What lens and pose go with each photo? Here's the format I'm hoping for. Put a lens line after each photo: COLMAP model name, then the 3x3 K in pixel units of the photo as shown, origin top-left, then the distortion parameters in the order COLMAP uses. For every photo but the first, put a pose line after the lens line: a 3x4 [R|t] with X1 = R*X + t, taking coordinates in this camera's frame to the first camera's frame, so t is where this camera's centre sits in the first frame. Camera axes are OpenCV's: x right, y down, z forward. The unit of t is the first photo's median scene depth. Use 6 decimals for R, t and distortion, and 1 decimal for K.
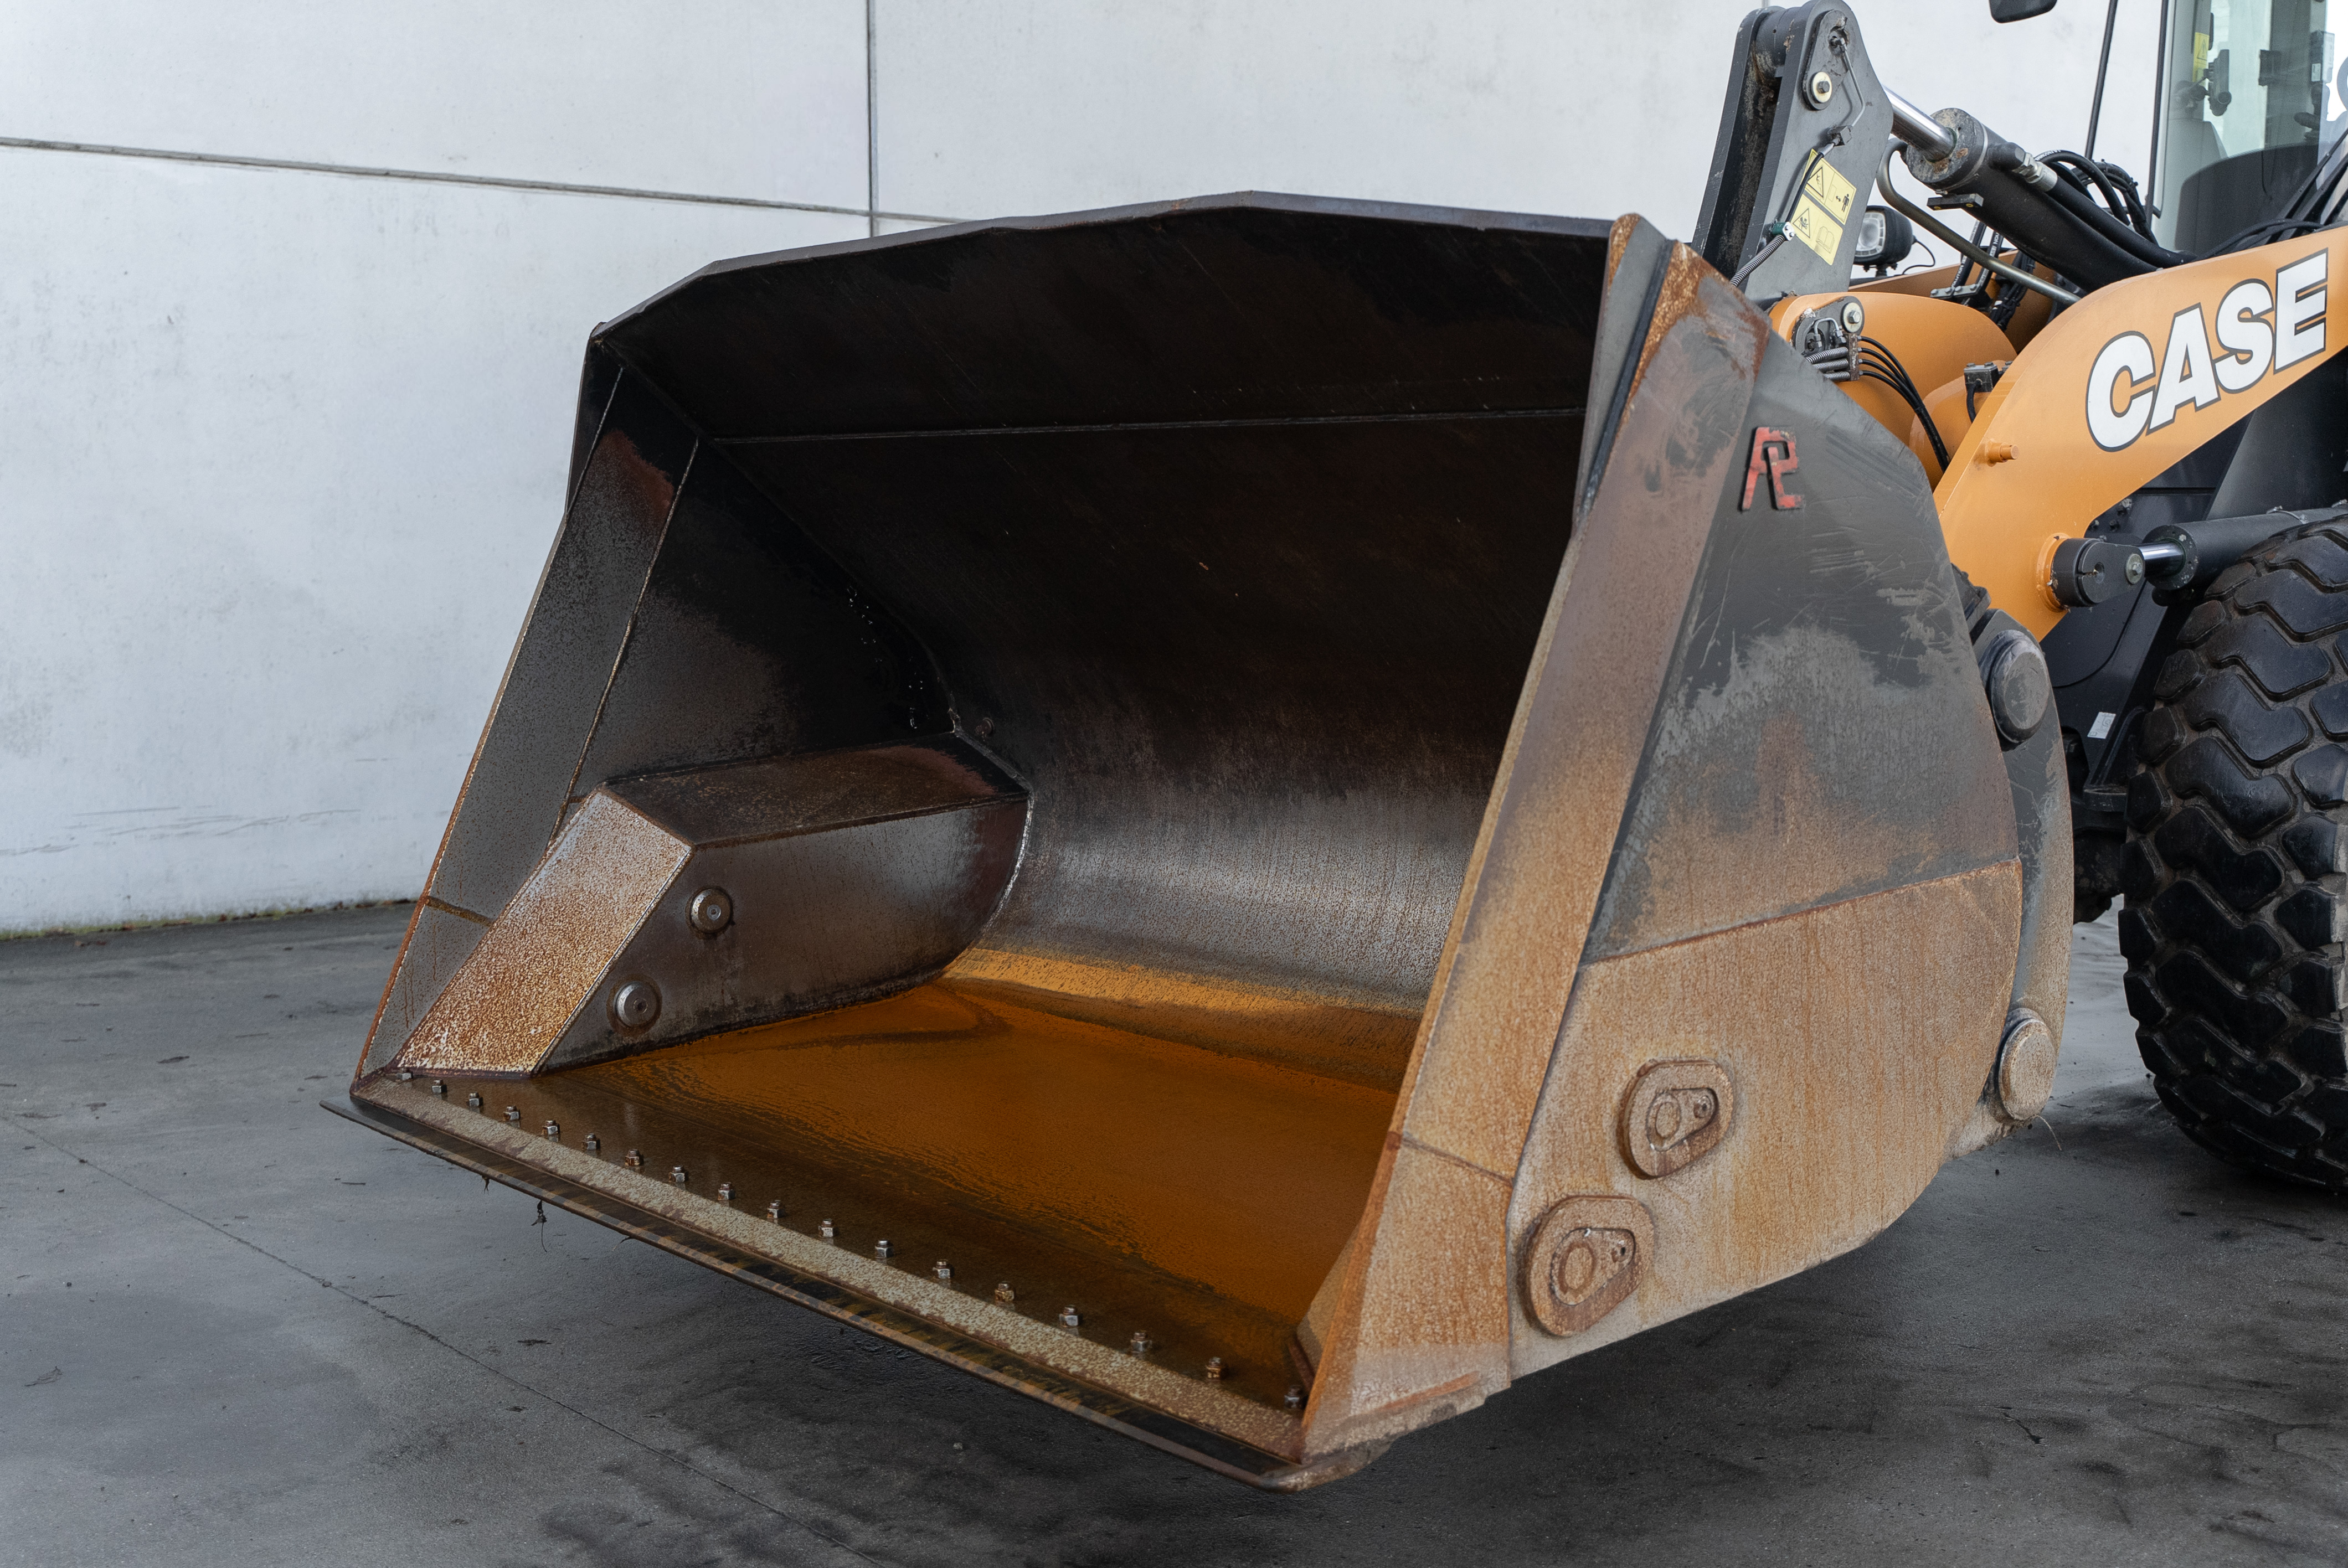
lens RADIAL K [[2720.4, 0, 1173.4], [0, 2720.4, 774.8], [0, 0, 1]] dist [-0.031830, 0.000000]
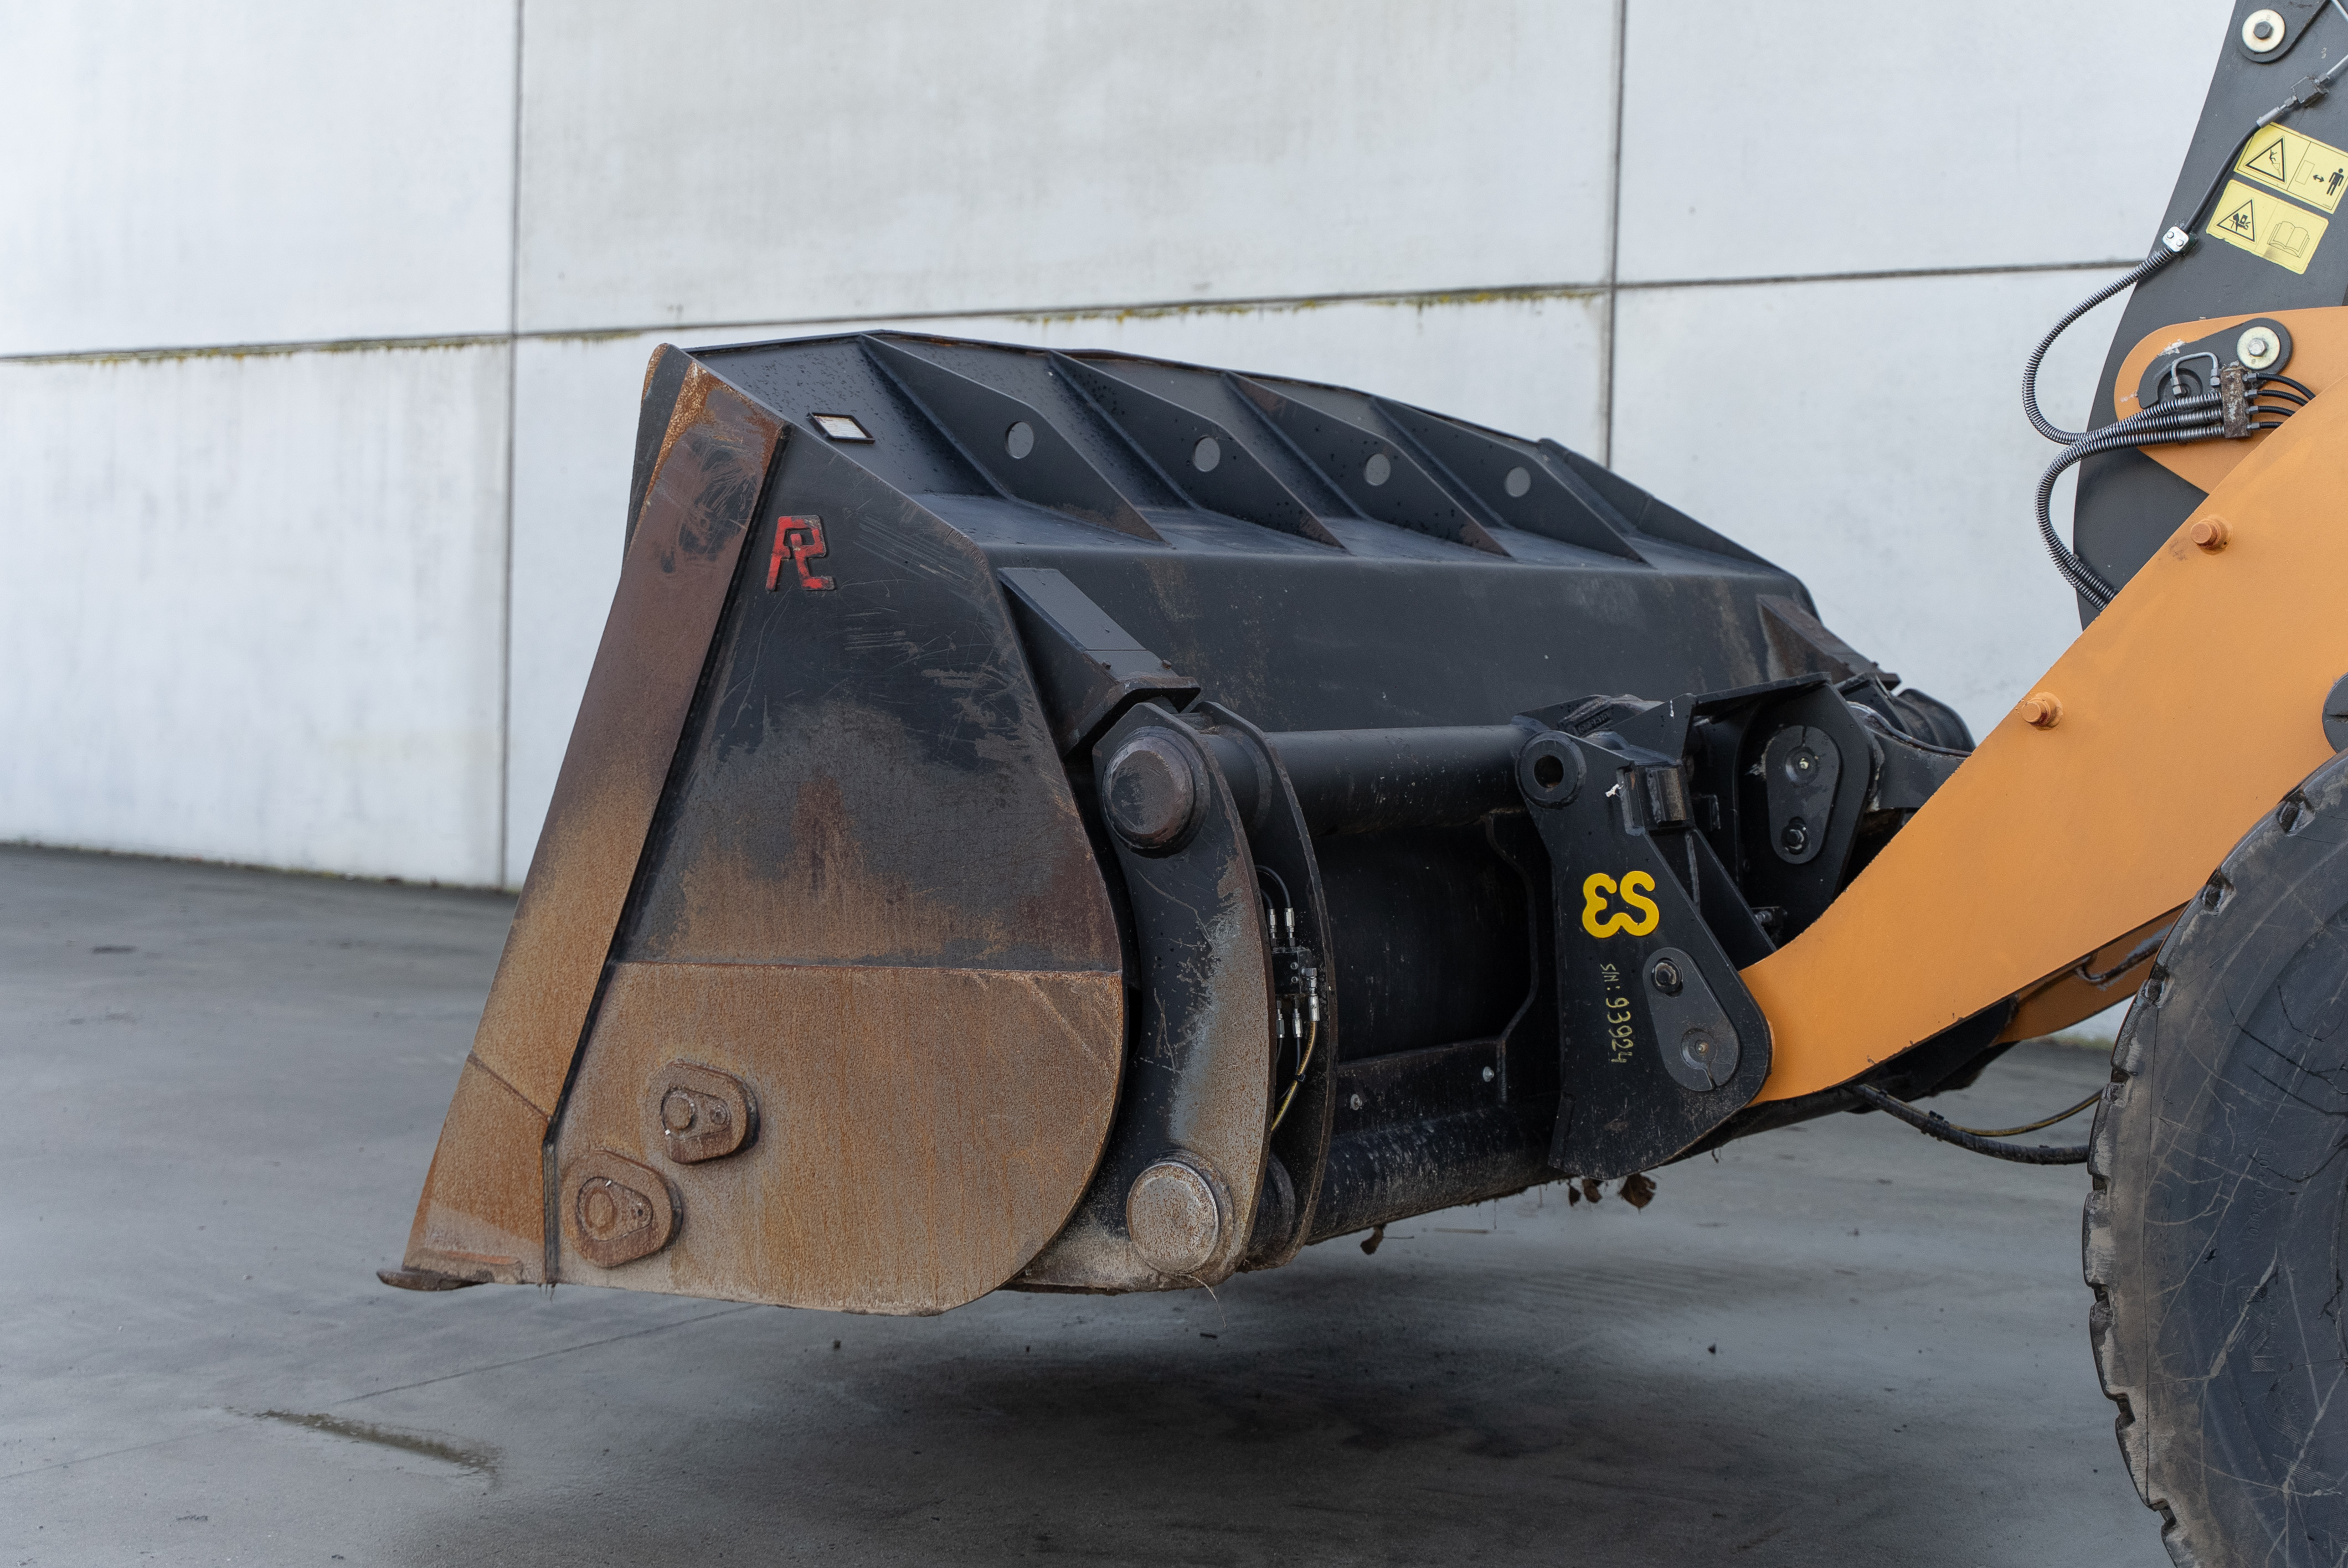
lens RADIAL K [[3352.4, 0, 1172.4], [0, 3352.4, 790.1], [0, 0, 1]] dist [-0.003691, 0.000000]
pose [[0.264567, 0.054399, -0.962832, 1.570751], [-0.114703, 0.993095, 0.024591, -0.067609], [0.957522, 0.103934, 0.268980, 0.783771]]
